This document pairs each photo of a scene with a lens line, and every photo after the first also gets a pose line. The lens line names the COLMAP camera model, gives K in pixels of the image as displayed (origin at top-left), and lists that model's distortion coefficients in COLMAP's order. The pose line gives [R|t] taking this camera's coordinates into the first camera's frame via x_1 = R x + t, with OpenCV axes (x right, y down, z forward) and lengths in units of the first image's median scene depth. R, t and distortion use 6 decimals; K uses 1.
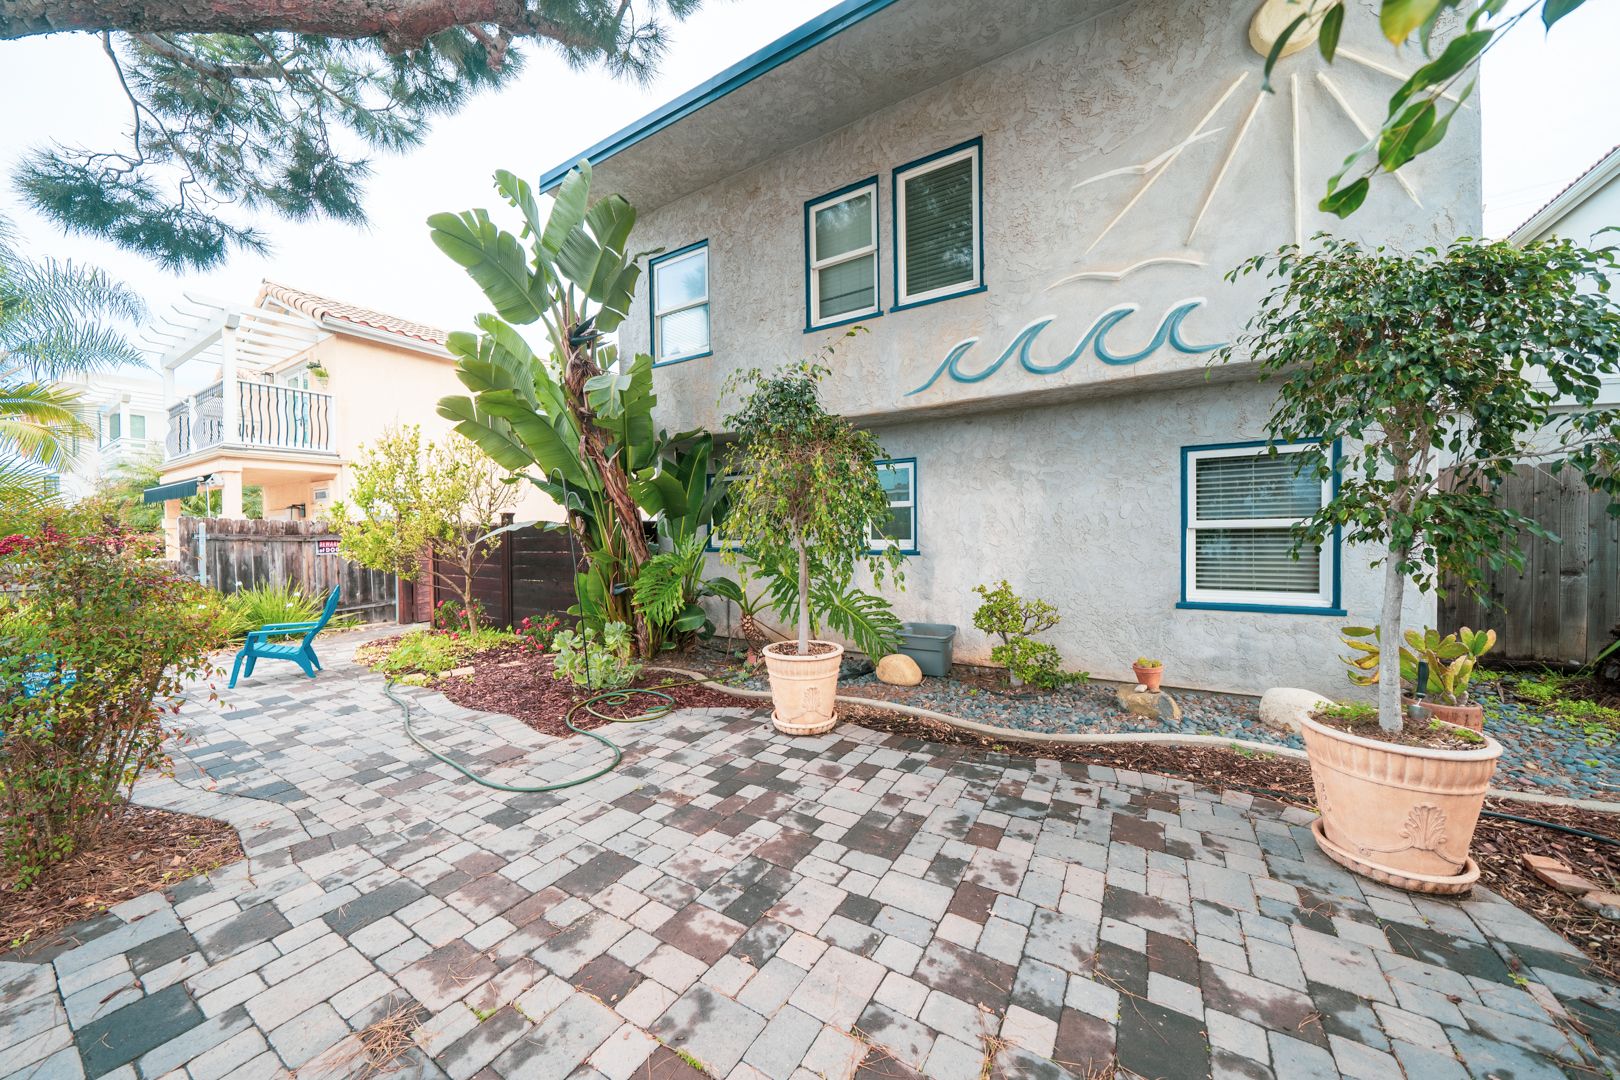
lens RADIAL K [[555.8, 0, 807.9], [0, 555.8, 540.2], [0, 0, 1]] dist [-0.009205, 0.000034]
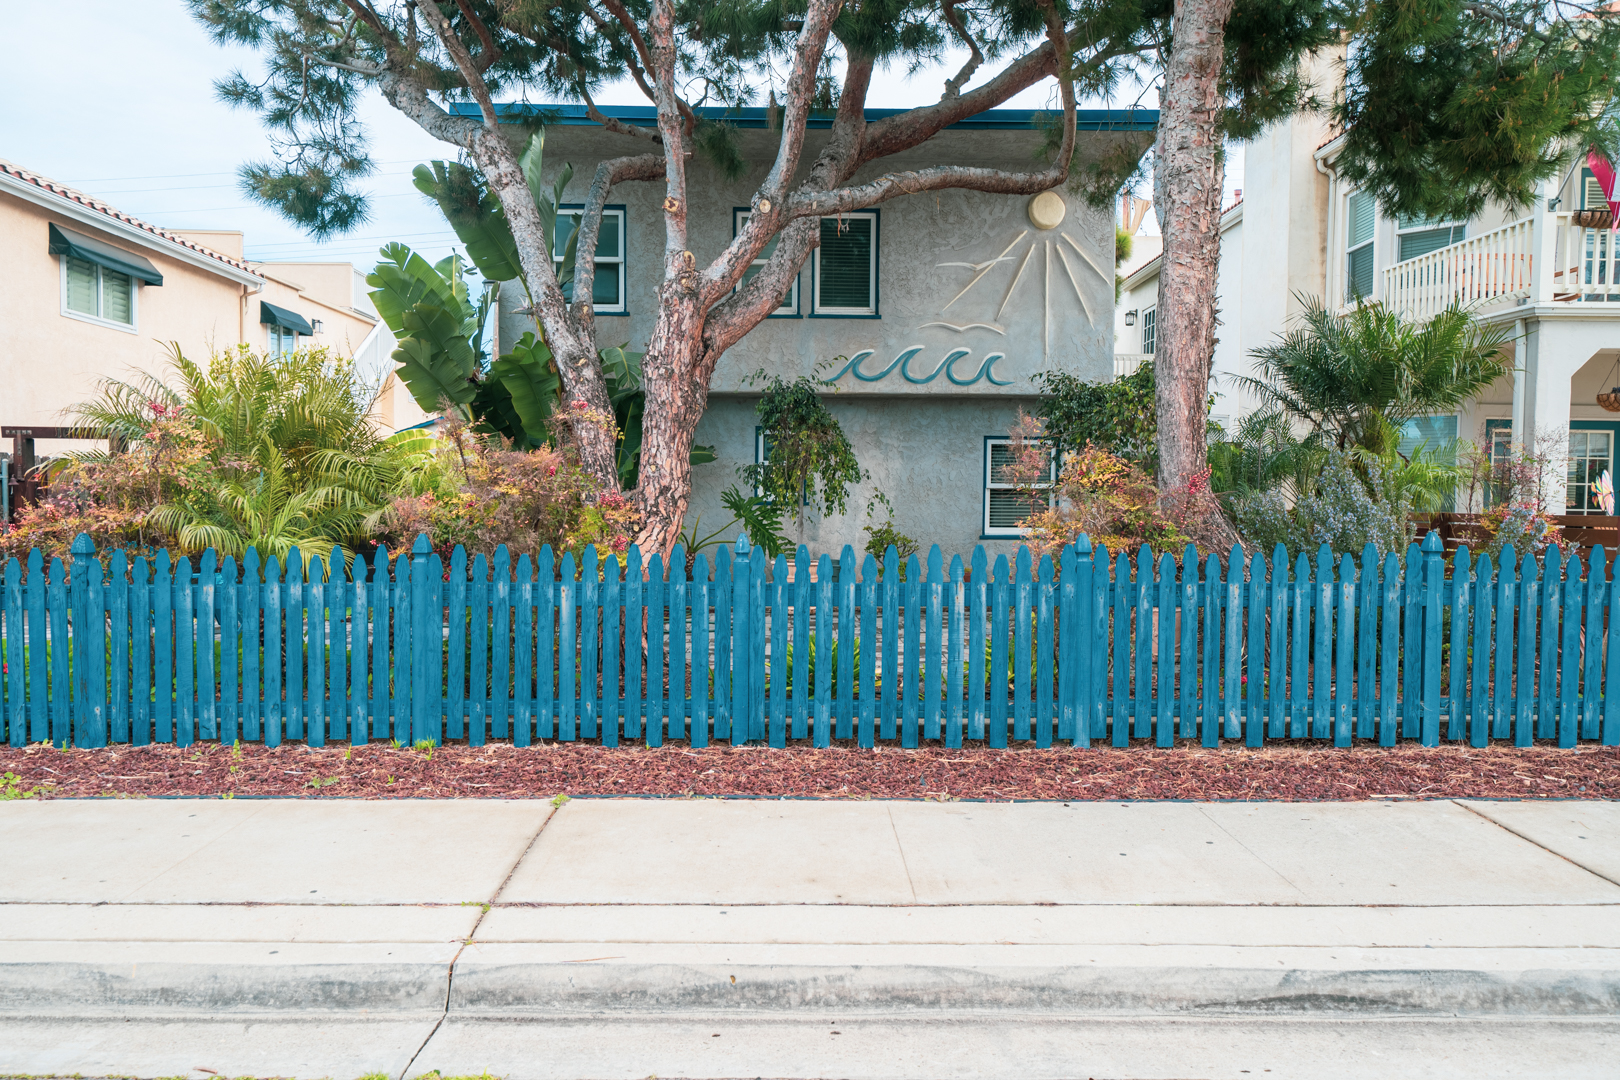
lens RADIAL K [[1131.7, 0, 809.5], [0, 1131.7, 538.4], [0, 0, 1]] dist [-0.000936, -0.000046]
pose [[0.839956, 0.000472, 0.542655, -1.463581], [-0.012257, 0.999761, 0.018102, 0.068419], [-0.542517, -0.021856, 0.839761, -1.412893]]
